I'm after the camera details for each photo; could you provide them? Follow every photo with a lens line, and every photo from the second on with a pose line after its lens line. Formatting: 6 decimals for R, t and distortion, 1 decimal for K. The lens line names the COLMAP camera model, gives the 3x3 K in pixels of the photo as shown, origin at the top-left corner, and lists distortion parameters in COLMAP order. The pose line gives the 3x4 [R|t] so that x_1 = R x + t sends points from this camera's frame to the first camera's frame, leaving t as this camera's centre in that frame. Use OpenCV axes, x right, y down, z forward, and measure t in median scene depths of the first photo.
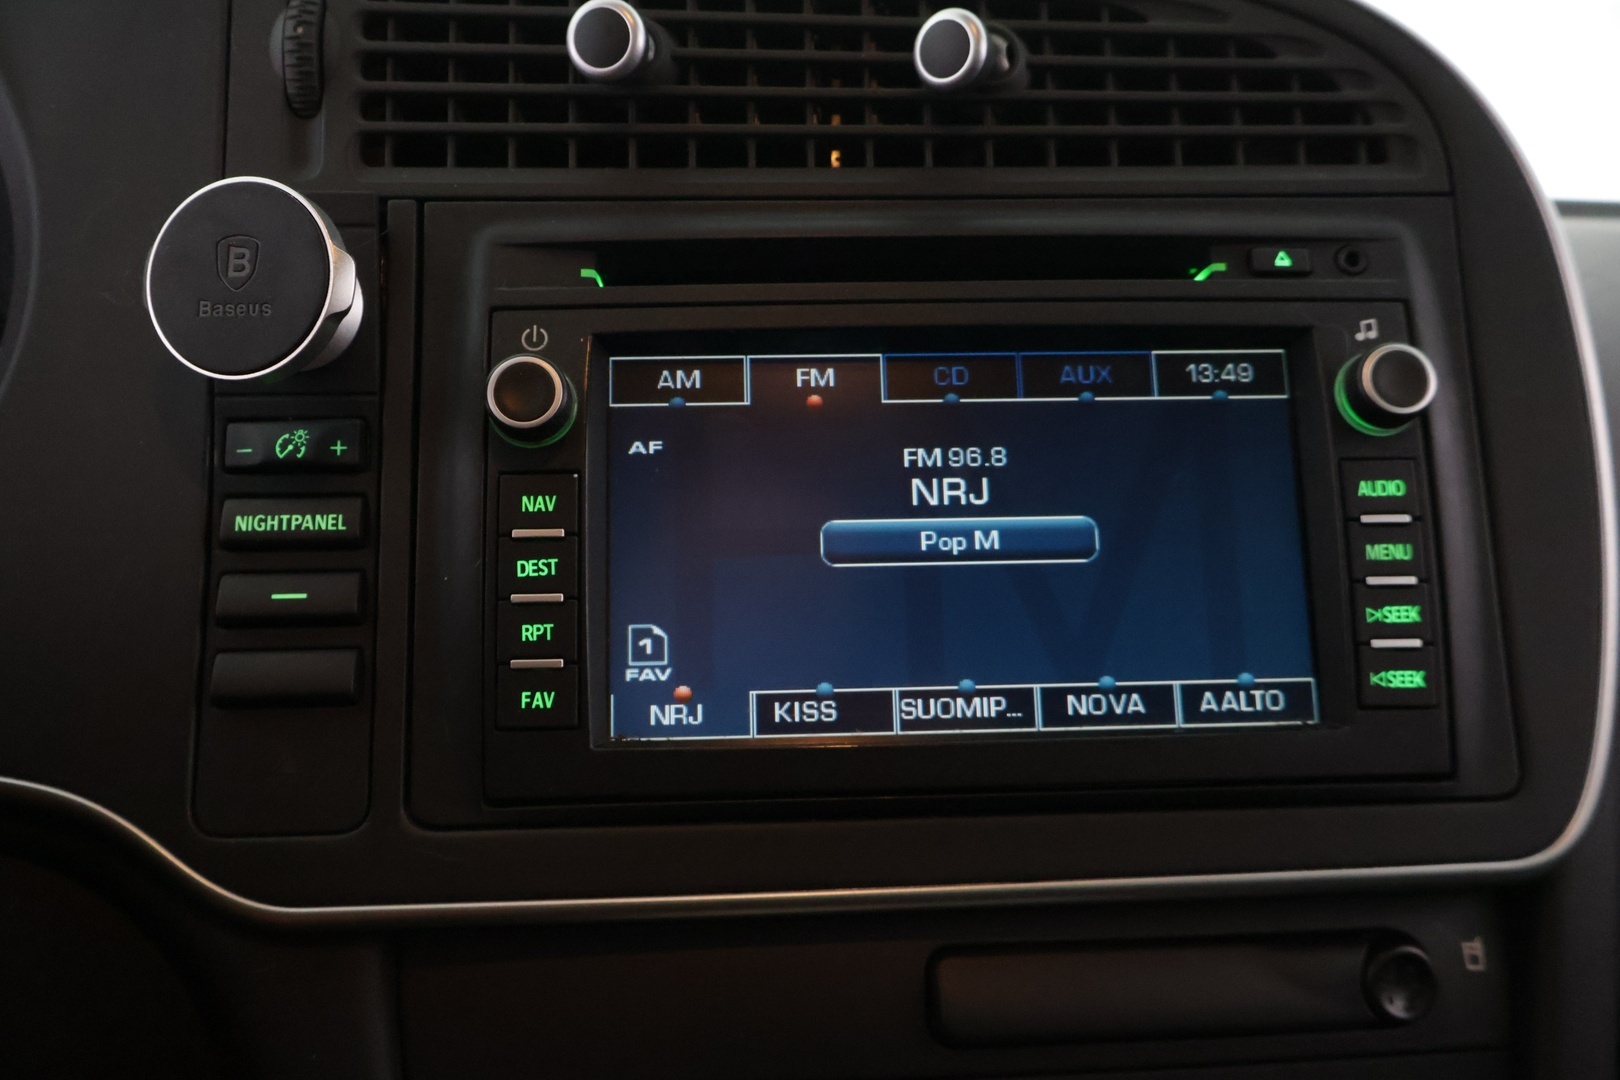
lens RADIAL K [[1337.7, 0, 808.3], [0, 1337.7, 537.0], [0, 0, 1]] dist [-0.013867, 0.020153]
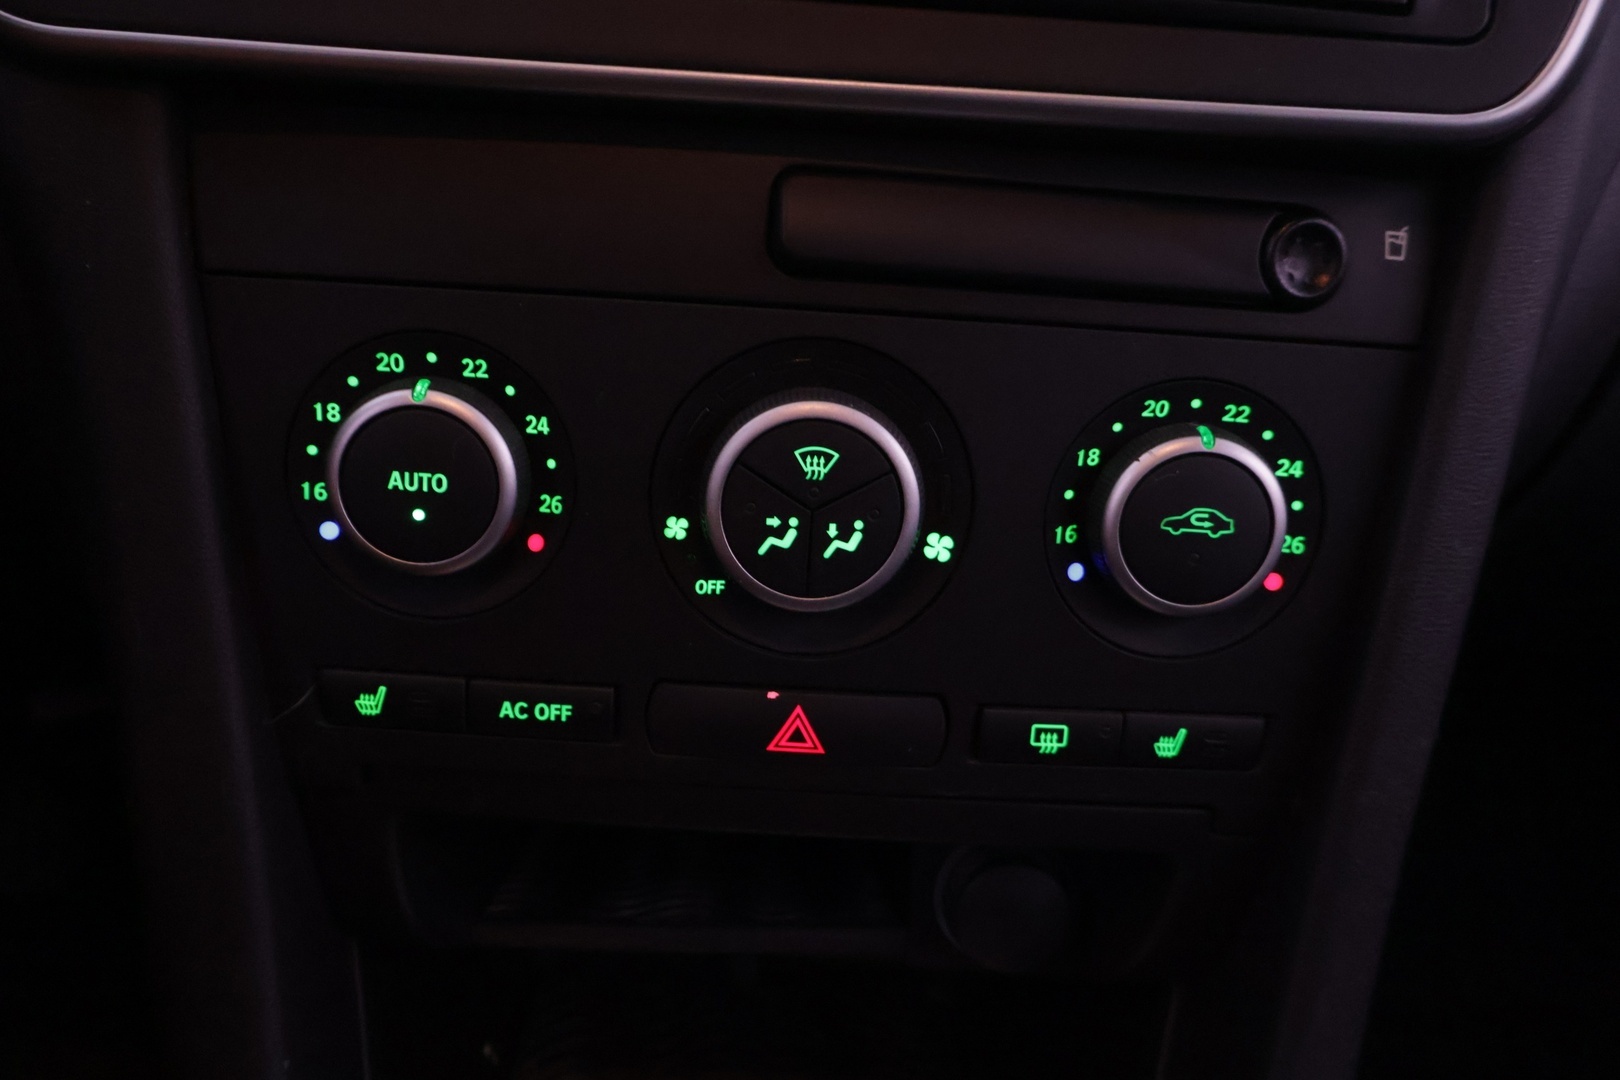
lens RADIAL K [[1337.7, 0, 817.7], [0, 1337.7, 543.0], [0, 0, 1]] dist [-0.013867, 0.020153]
pose [[0.995354, 0.093609, -0.022545, 0.156247], [-0.084543, 0.961731, 0.260626, 0.307722], [0.046079, -0.257510, 0.965176, 0.075954]]
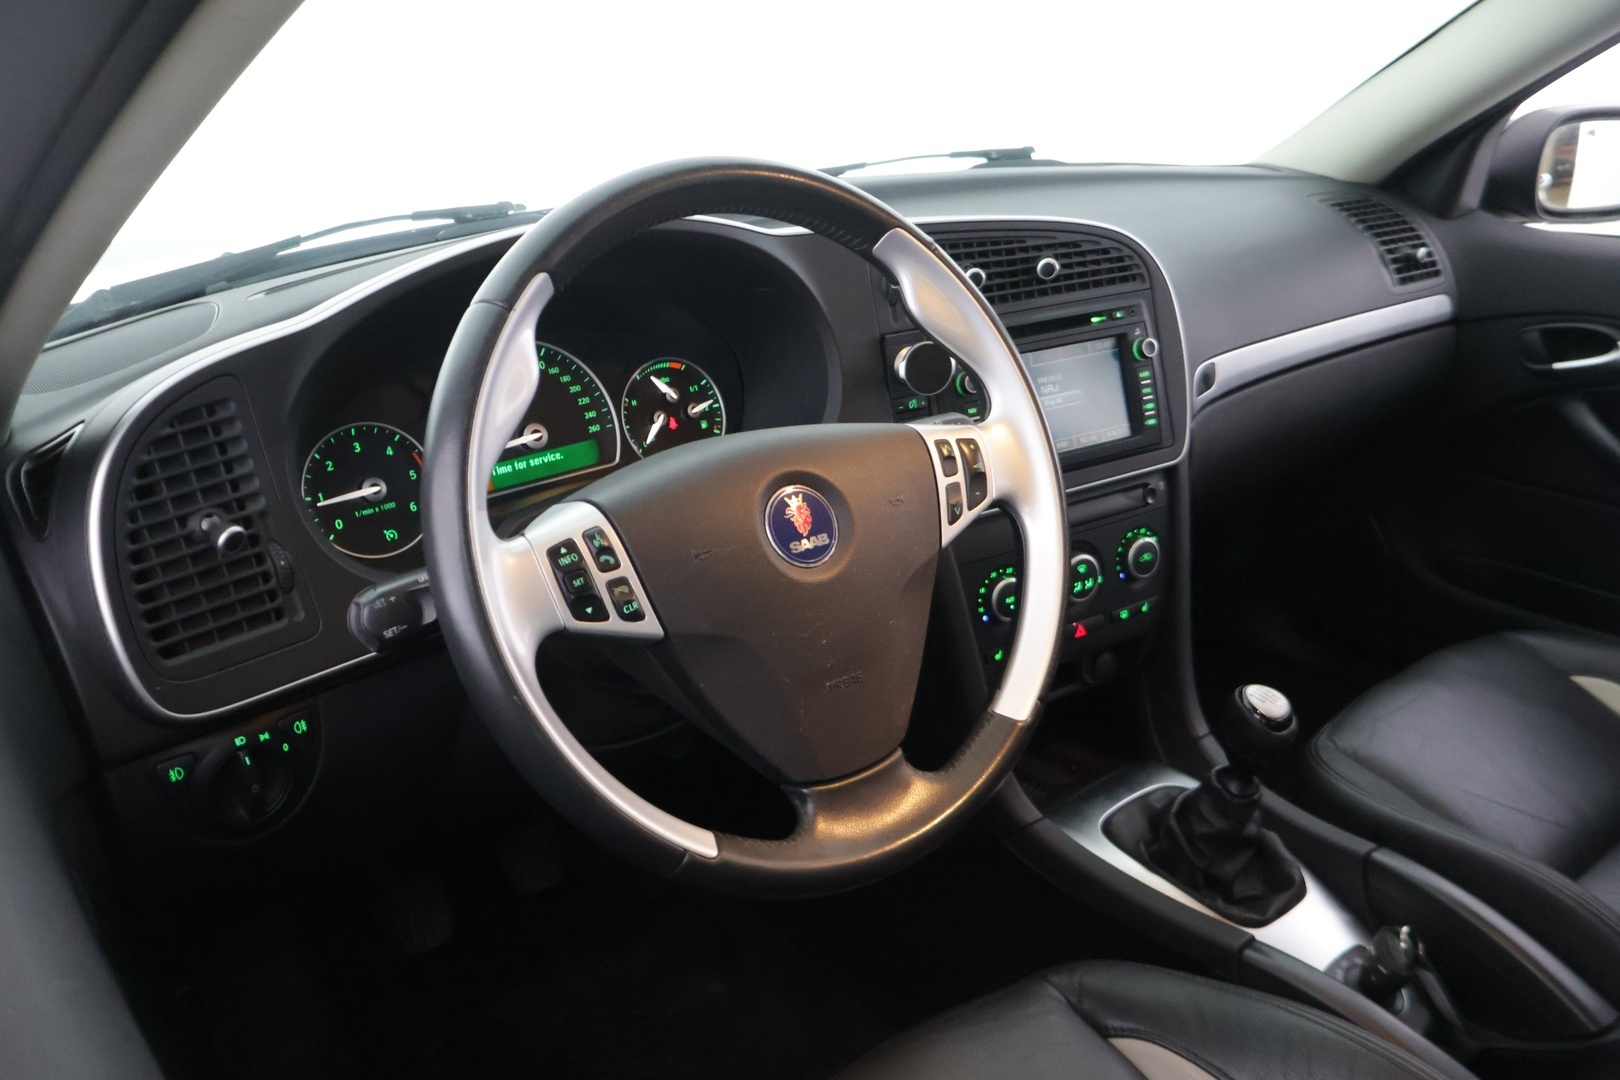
lens RADIAL K [[1337.7, 0, 816.9], [0, 1337.7, 545.5], [0, 0, 1]] dist [-0.013867, 0.020153]
pose [[0.887044, -0.189750, 0.420889, -2.160661], [0.076833, 0.959596, 0.270687, -0.685589], [-0.455246, -0.207774, 0.865784, -2.058044]]
